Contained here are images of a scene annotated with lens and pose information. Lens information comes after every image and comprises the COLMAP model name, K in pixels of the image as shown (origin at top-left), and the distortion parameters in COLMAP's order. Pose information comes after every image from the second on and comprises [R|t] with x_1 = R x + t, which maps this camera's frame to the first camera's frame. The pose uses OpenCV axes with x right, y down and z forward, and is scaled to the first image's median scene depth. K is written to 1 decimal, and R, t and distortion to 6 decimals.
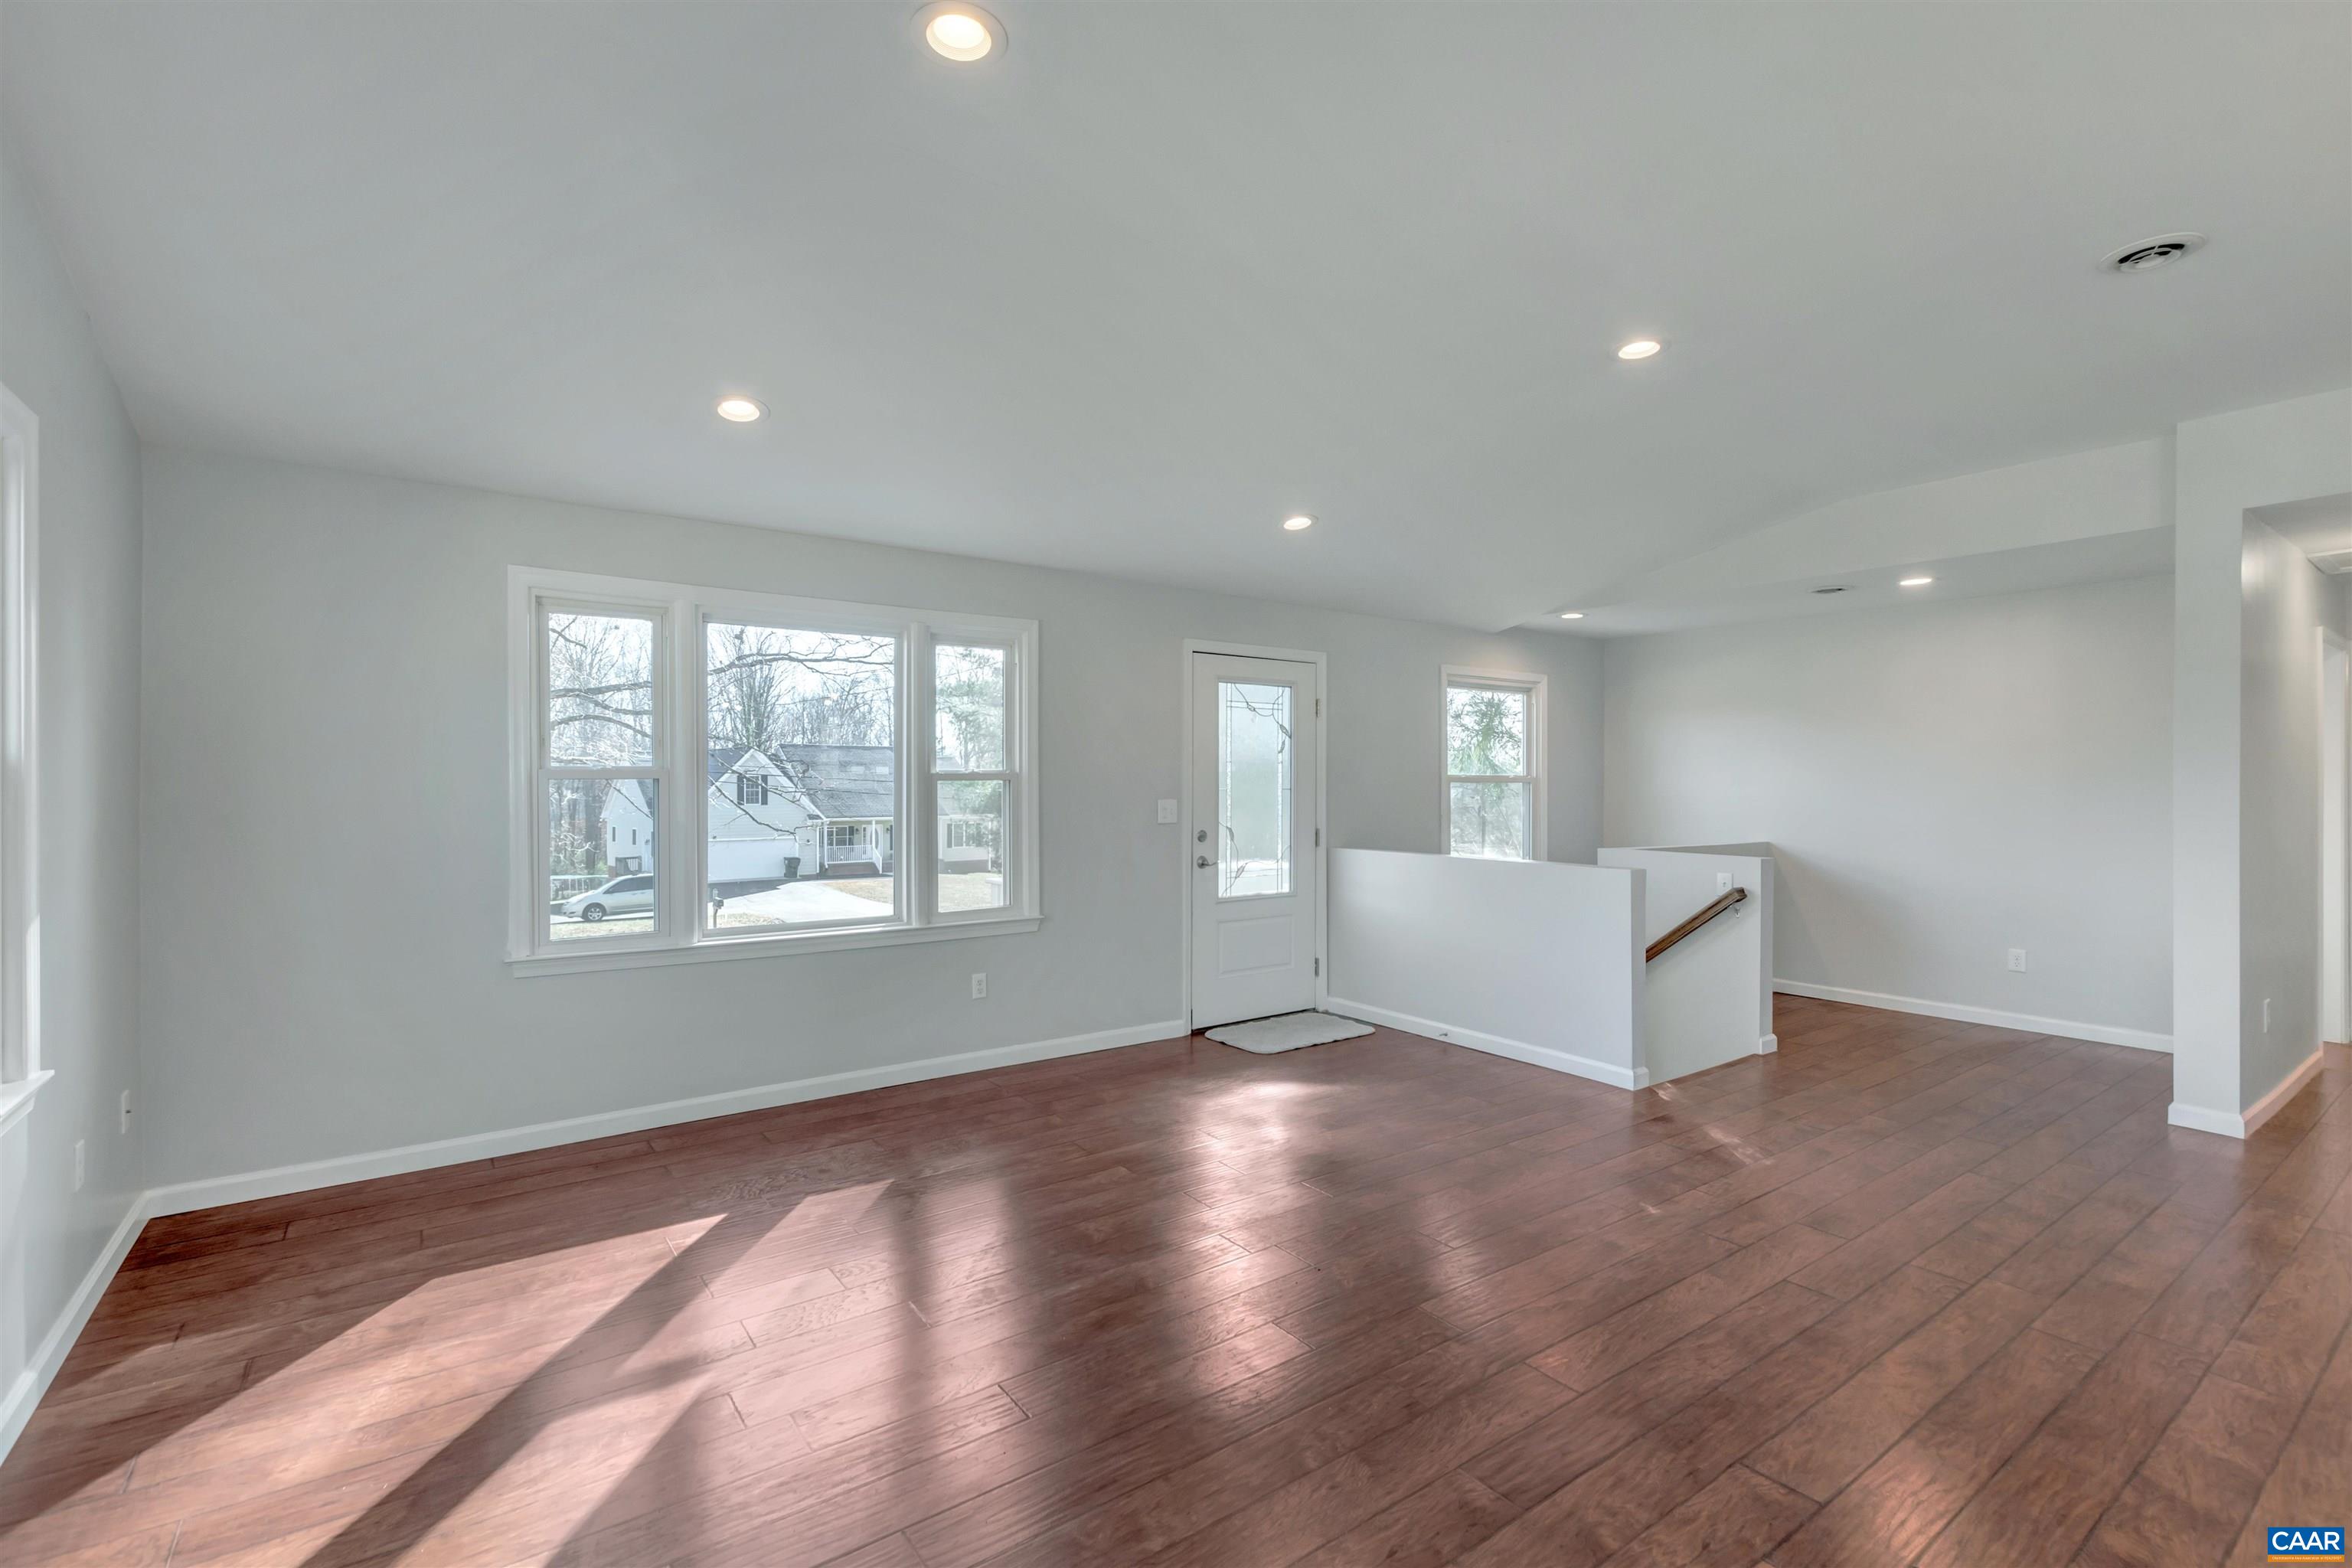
lens RADIAL K [[1042.0, 0, 1170.6], [0, 1042.0, 783.4], [0, 0, 1]] dist [0.011219, -0.009102]
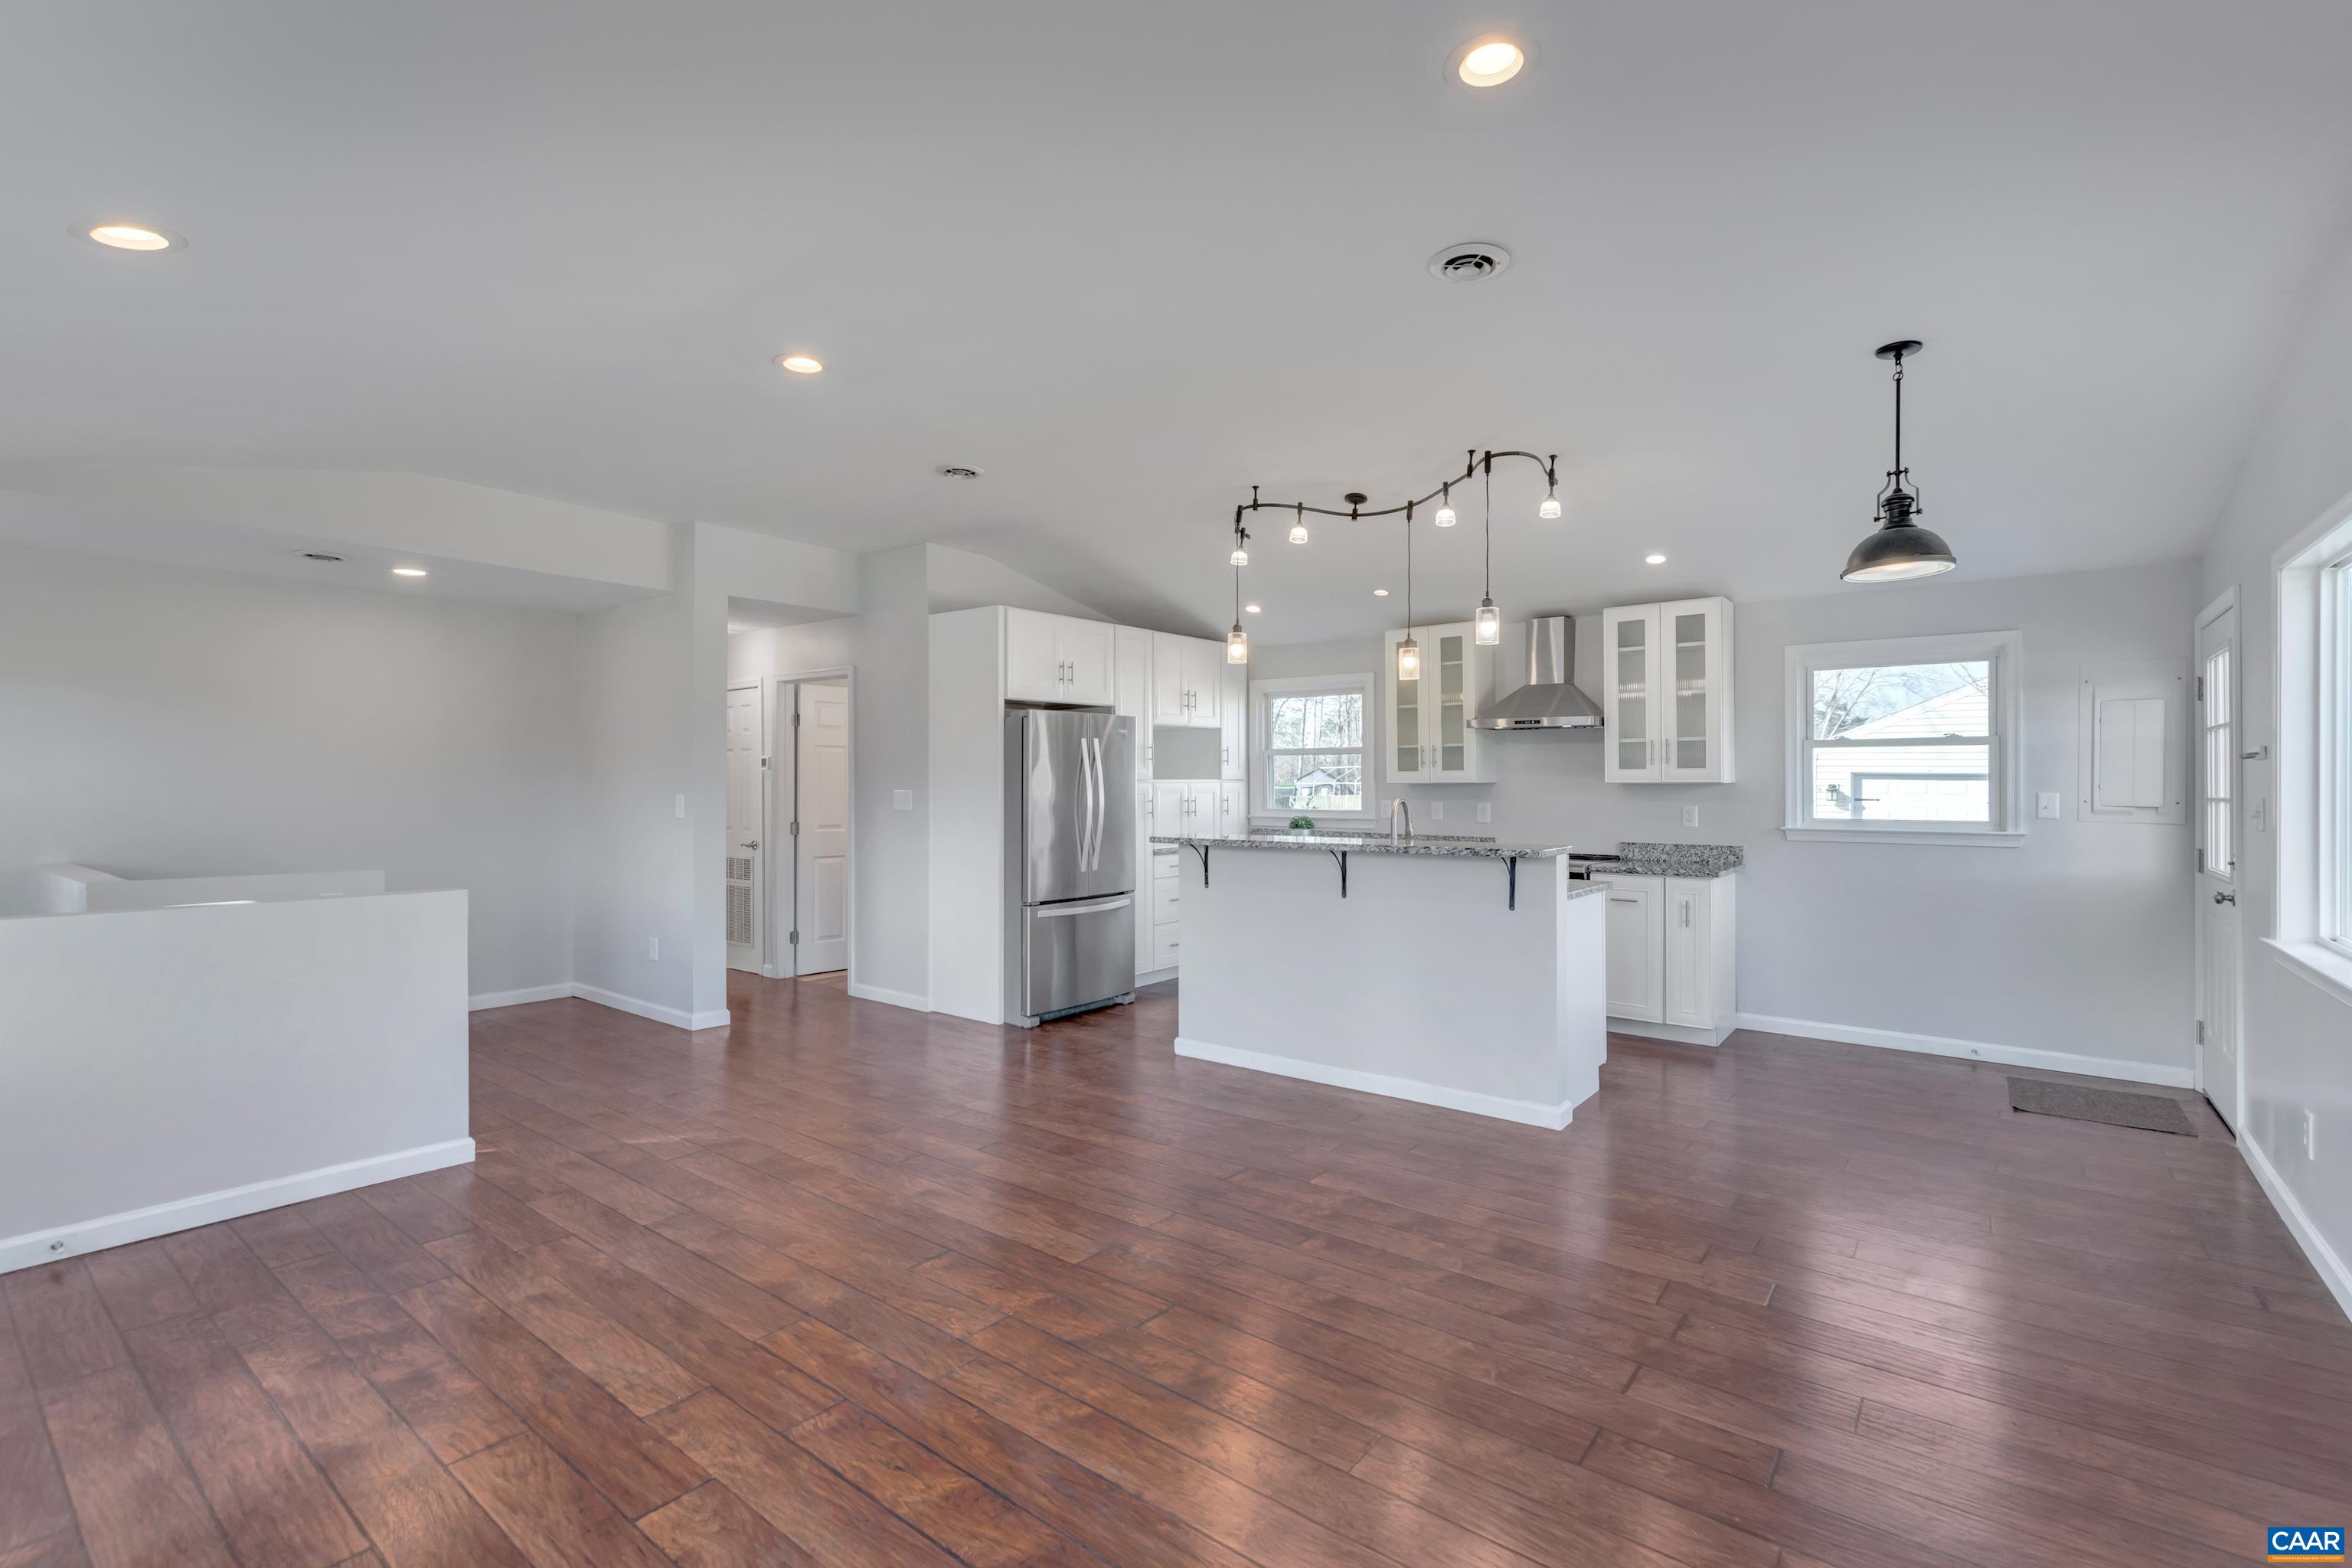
lens RADIAL K [[1042.0, 0, 1170.6], [0, 1042.0, 783.4], [0, 0, 1]] dist [0.011219, -0.009102]
pose [[-0.276520, -0.003072, 0.961003, -0.686043], [-0.004232, 0.999989, 0.001979, -0.004172], [-0.960999, -0.003520, -0.276530, 0.988377]]
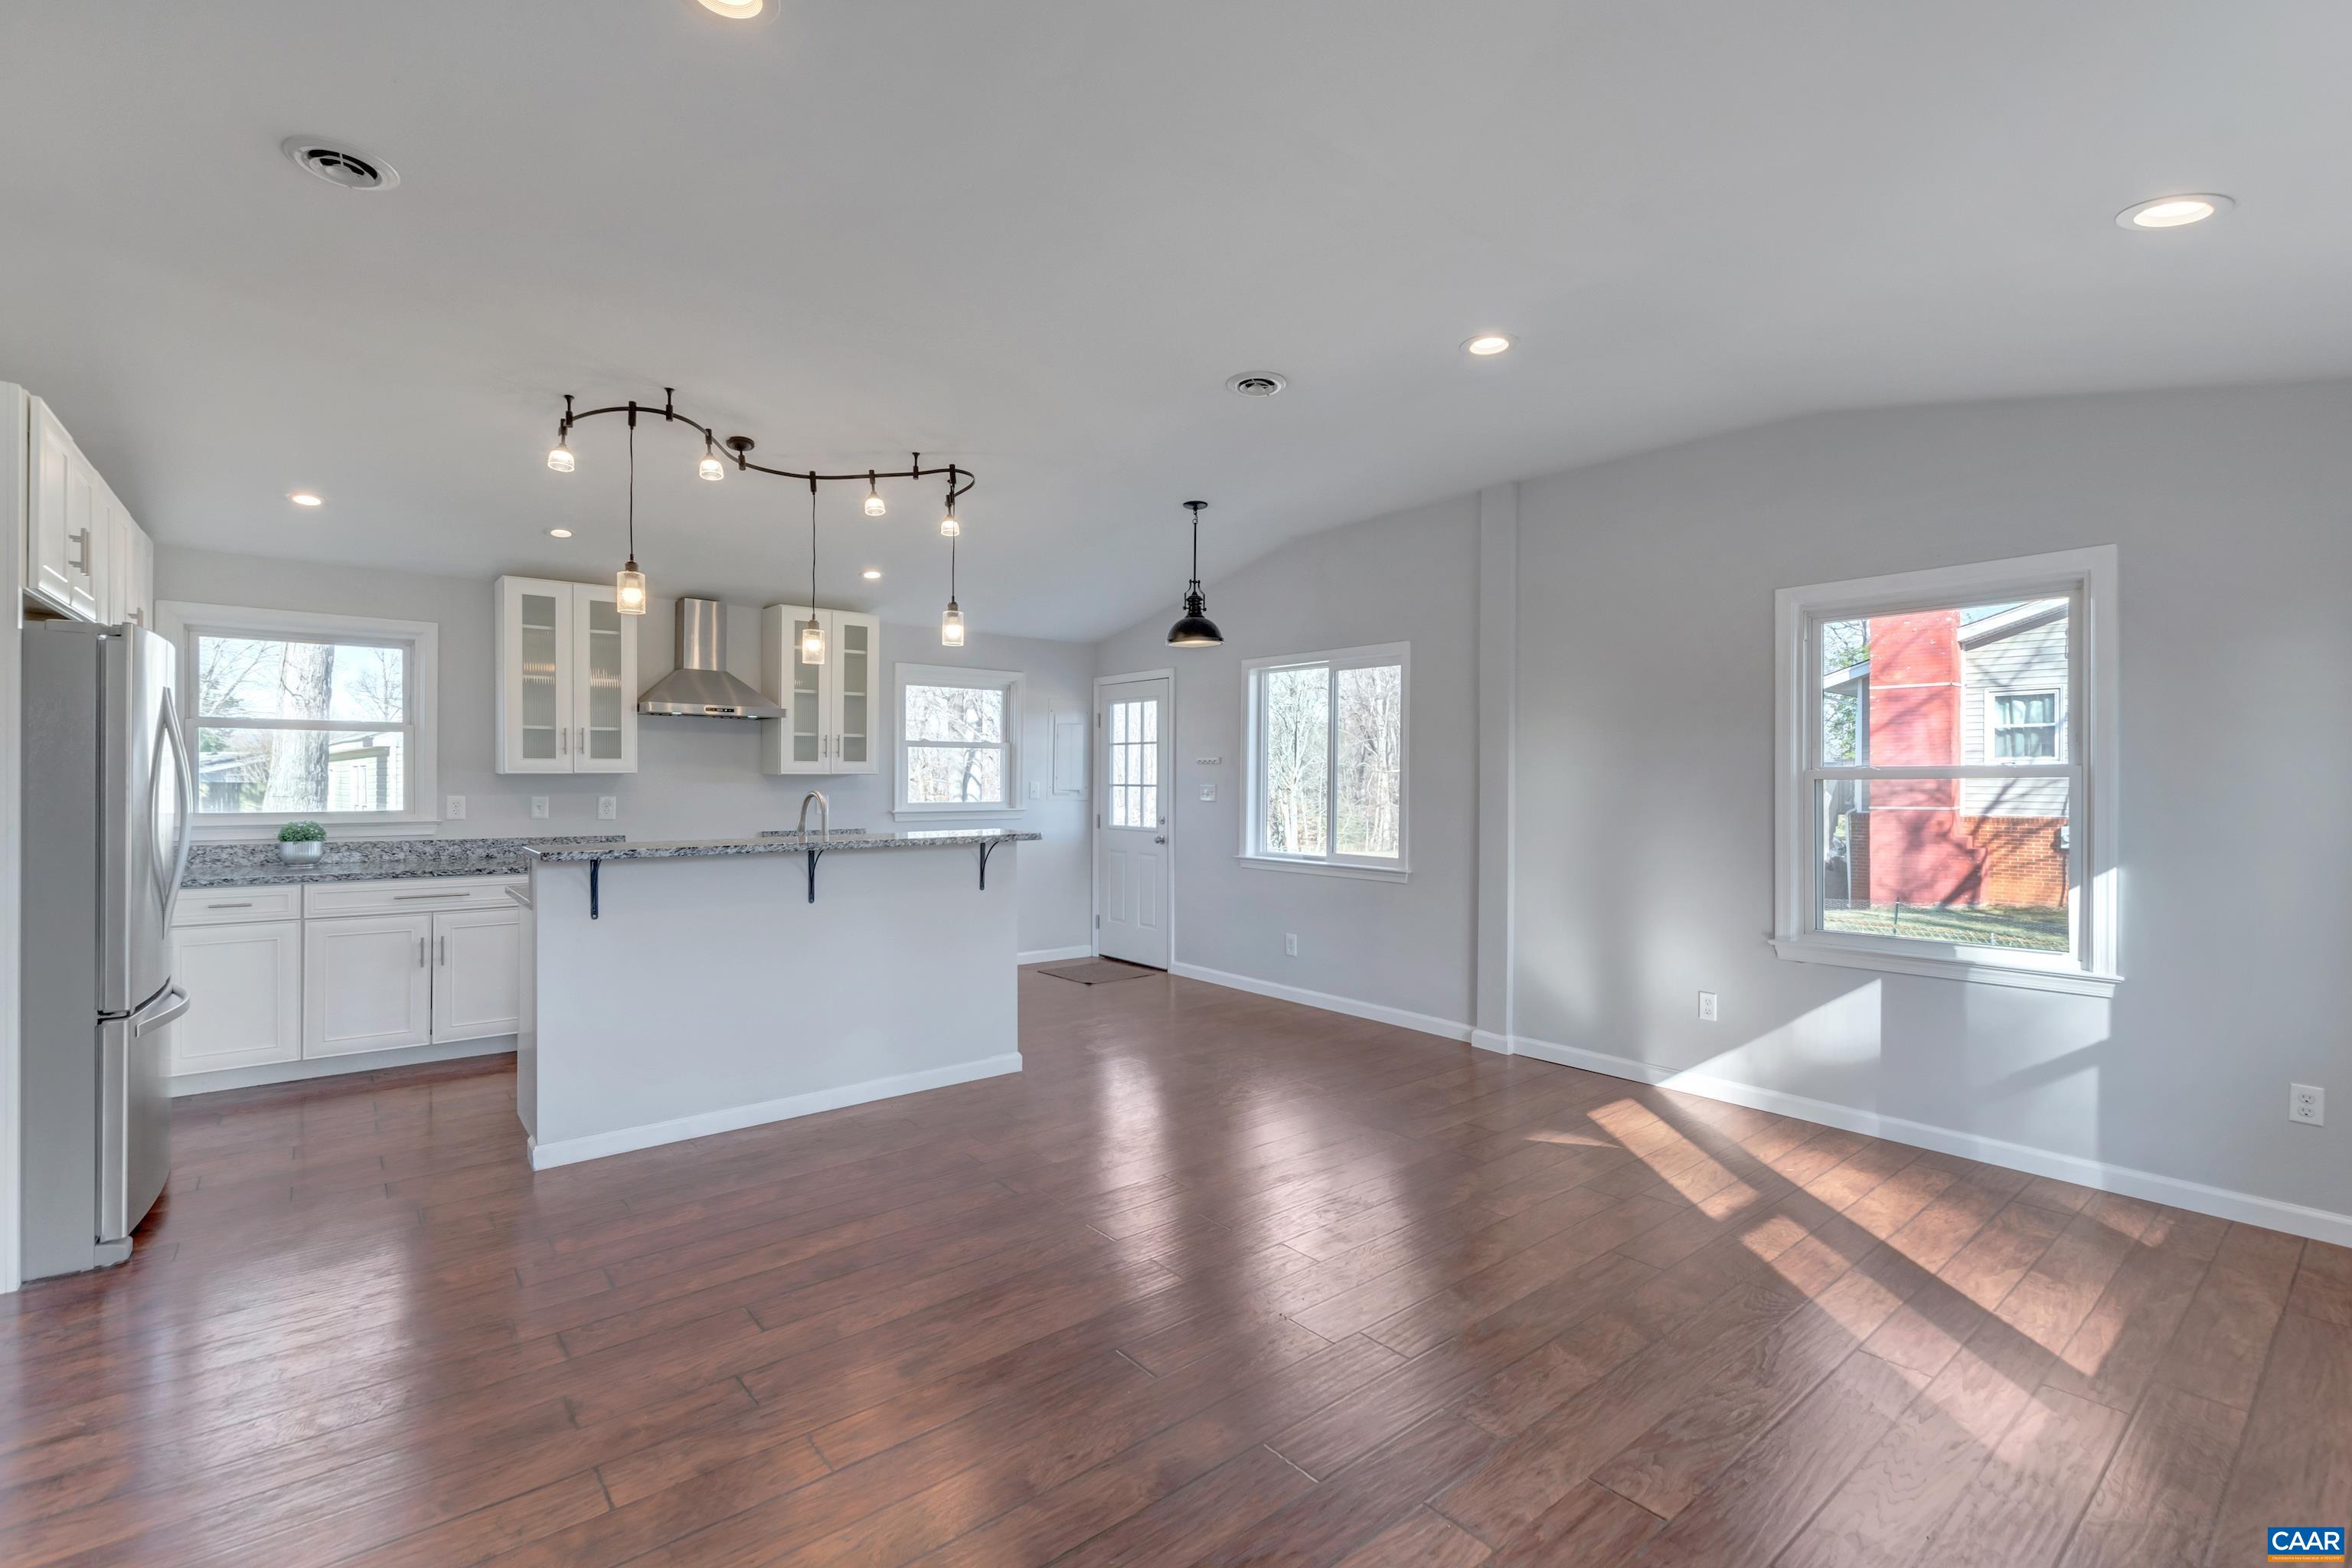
lens RADIAL K [[1042.0, 0, 1170.6], [0, 1042.0, 783.4], [0, 0, 1]] dist [0.011219, -0.009102]
pose [[-0.998351, -0.006612, -0.057023, 0.257155], [-0.006795, 0.999972, 0.003013, 0.001514], [0.057002, 0.003395, -0.998368, 1.667548]]
